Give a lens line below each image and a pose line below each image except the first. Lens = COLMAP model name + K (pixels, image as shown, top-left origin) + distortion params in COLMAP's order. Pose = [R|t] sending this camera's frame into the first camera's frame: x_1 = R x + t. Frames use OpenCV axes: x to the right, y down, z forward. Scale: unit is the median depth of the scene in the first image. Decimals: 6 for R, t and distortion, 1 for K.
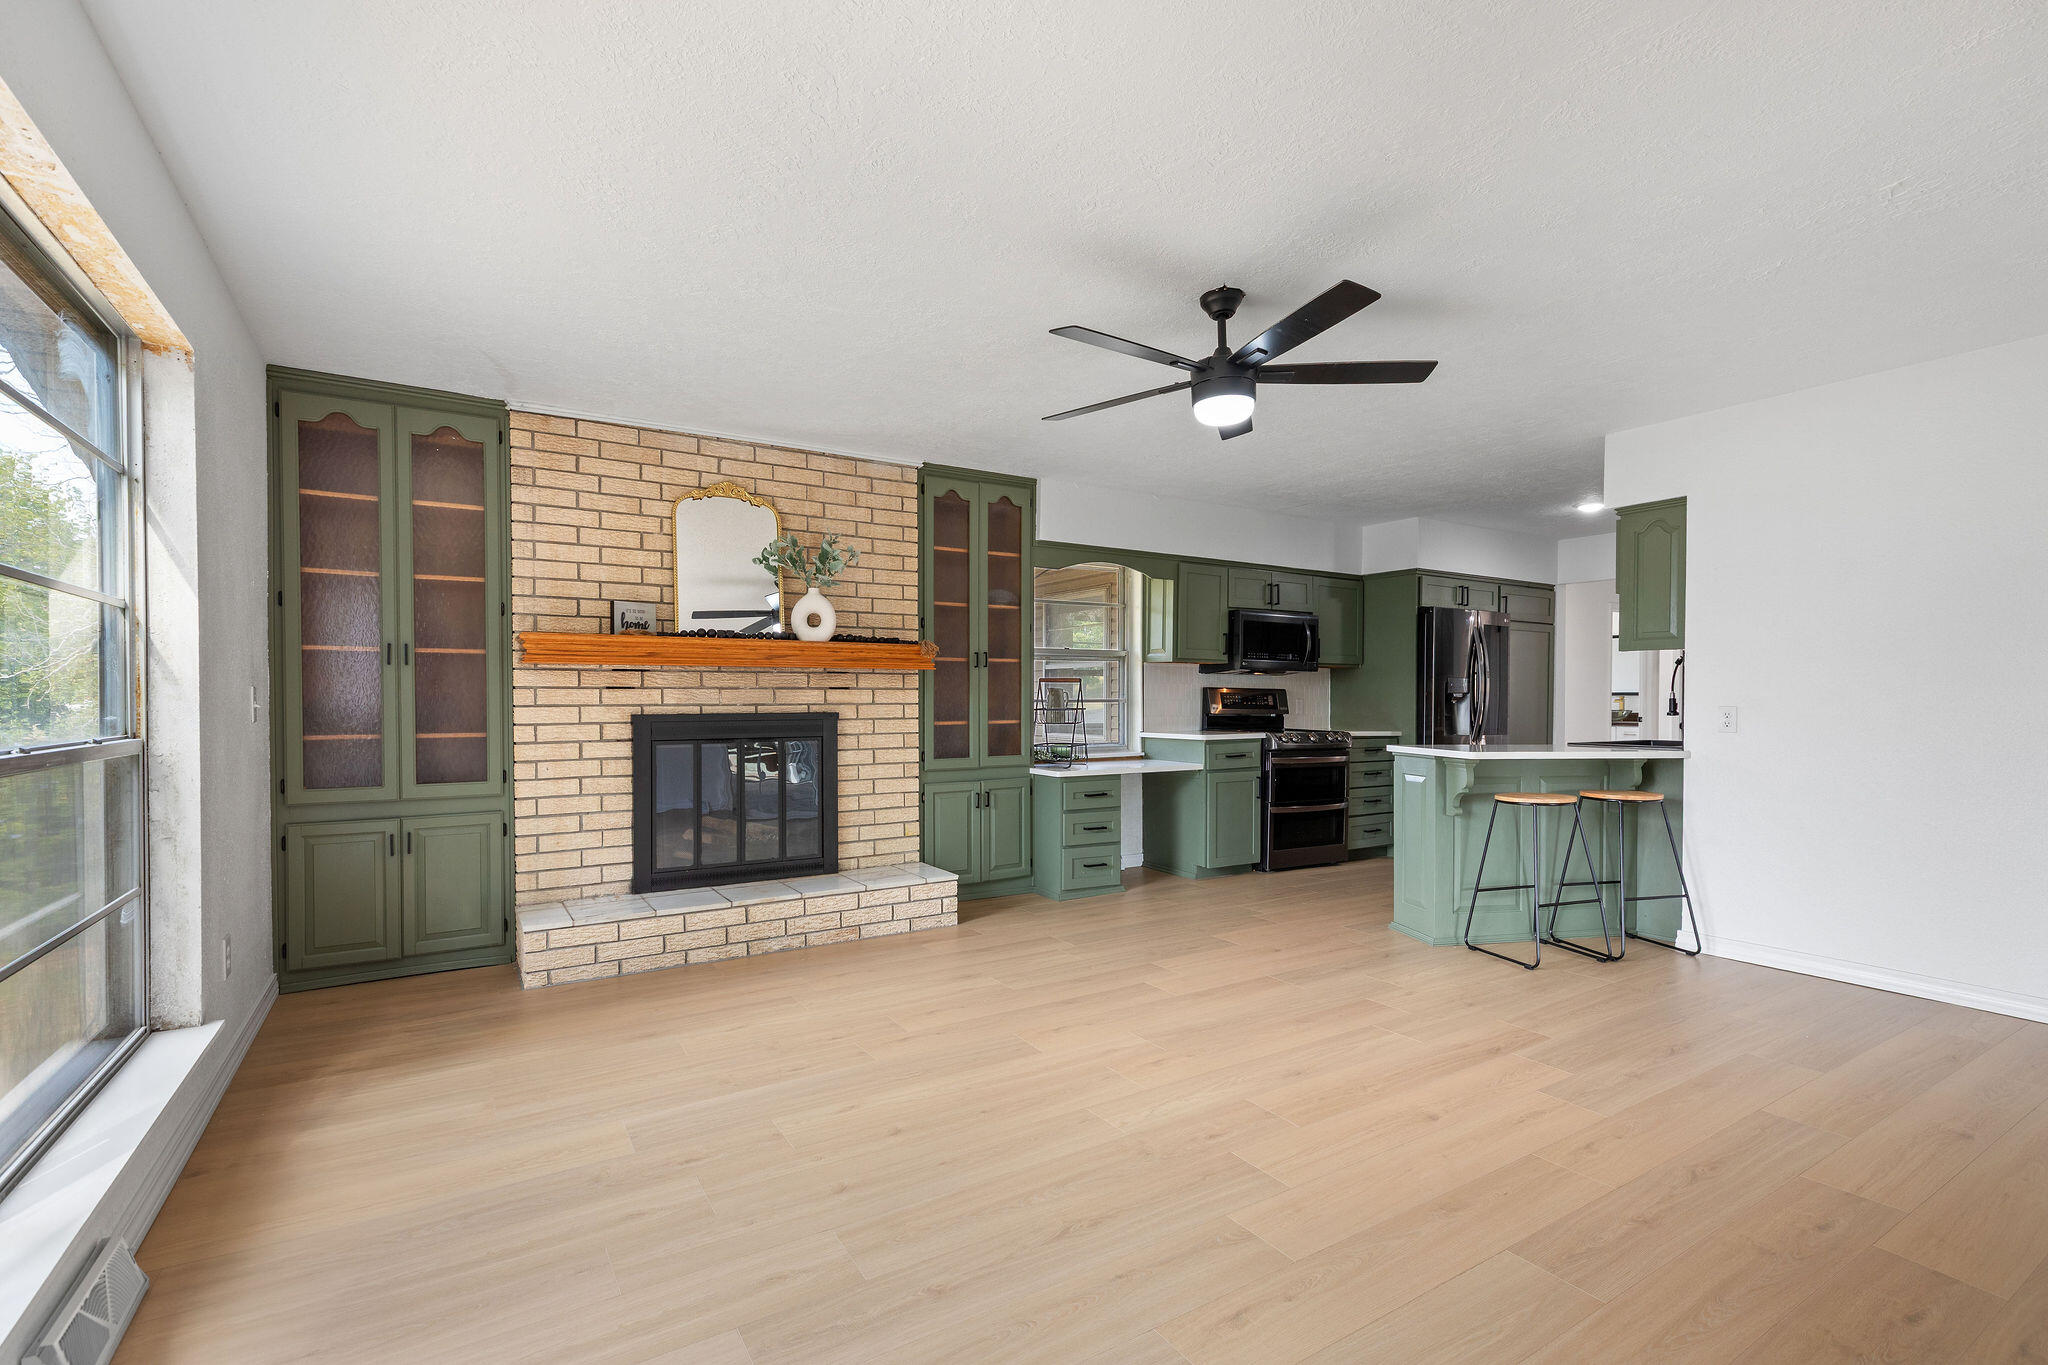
lens RADIAL K [[920.2, 0, 1032.9], [0, 920.2, 708.6], [0, 0, 1]] dist [0.002133, -0.000001]
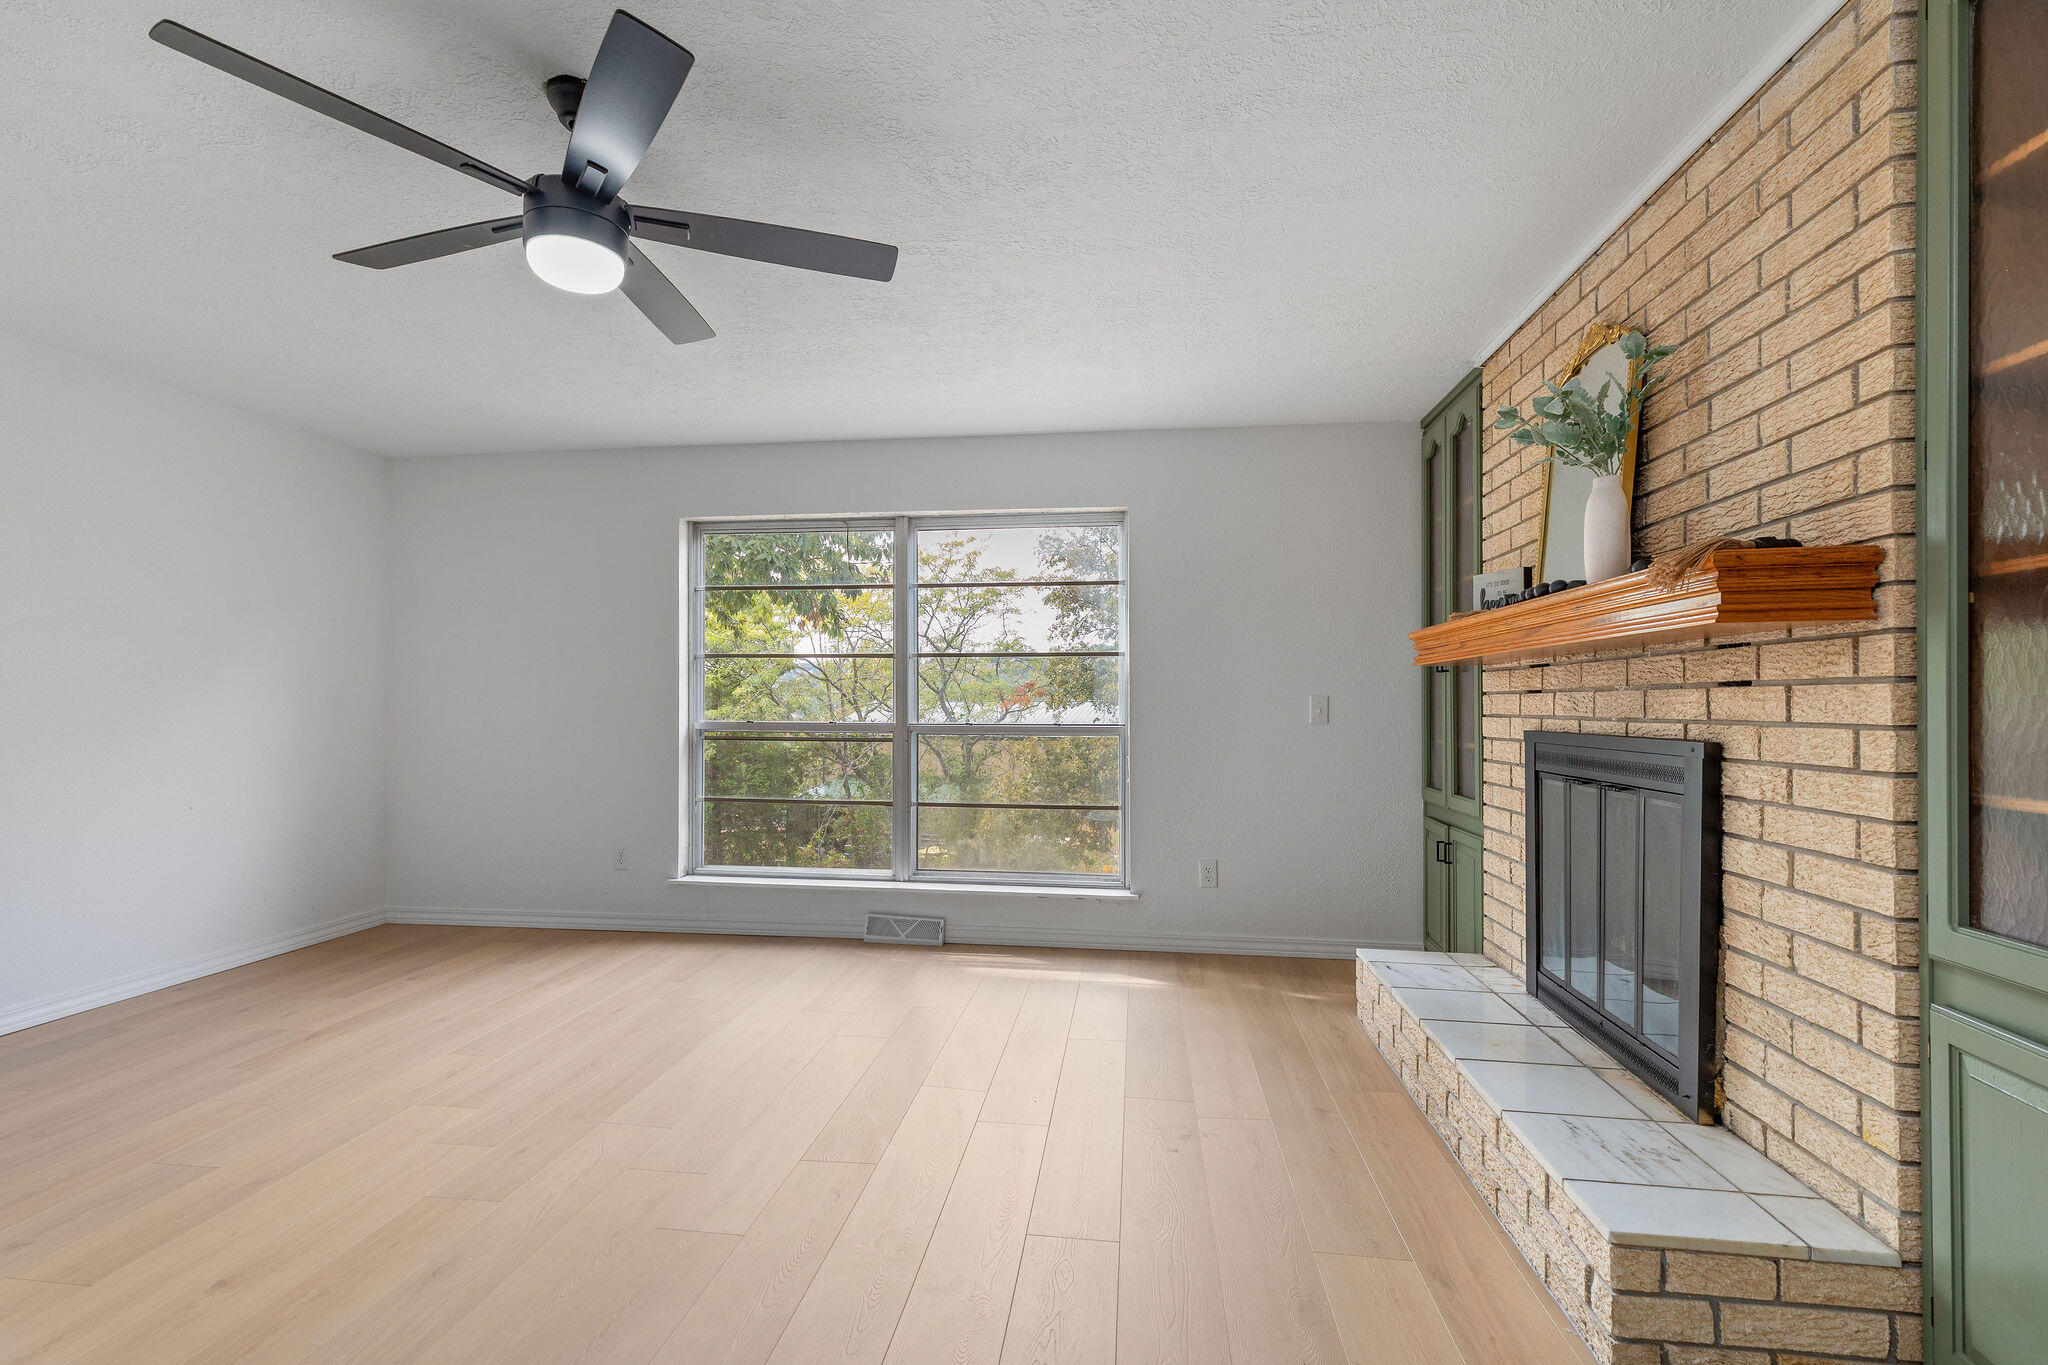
lens RADIAL K [[968.3, 0, 1024.0], [0, 968.3, 705.3], [0, 0, 1]] dist [0.002081, 0.000555]
pose [[-0.627932, -0.004154, -0.778257, 0.308840], [-0.019260, 0.999762, 0.010203, -0.010468], [0.778030, 0.021396, -0.627863, 0.978679]]
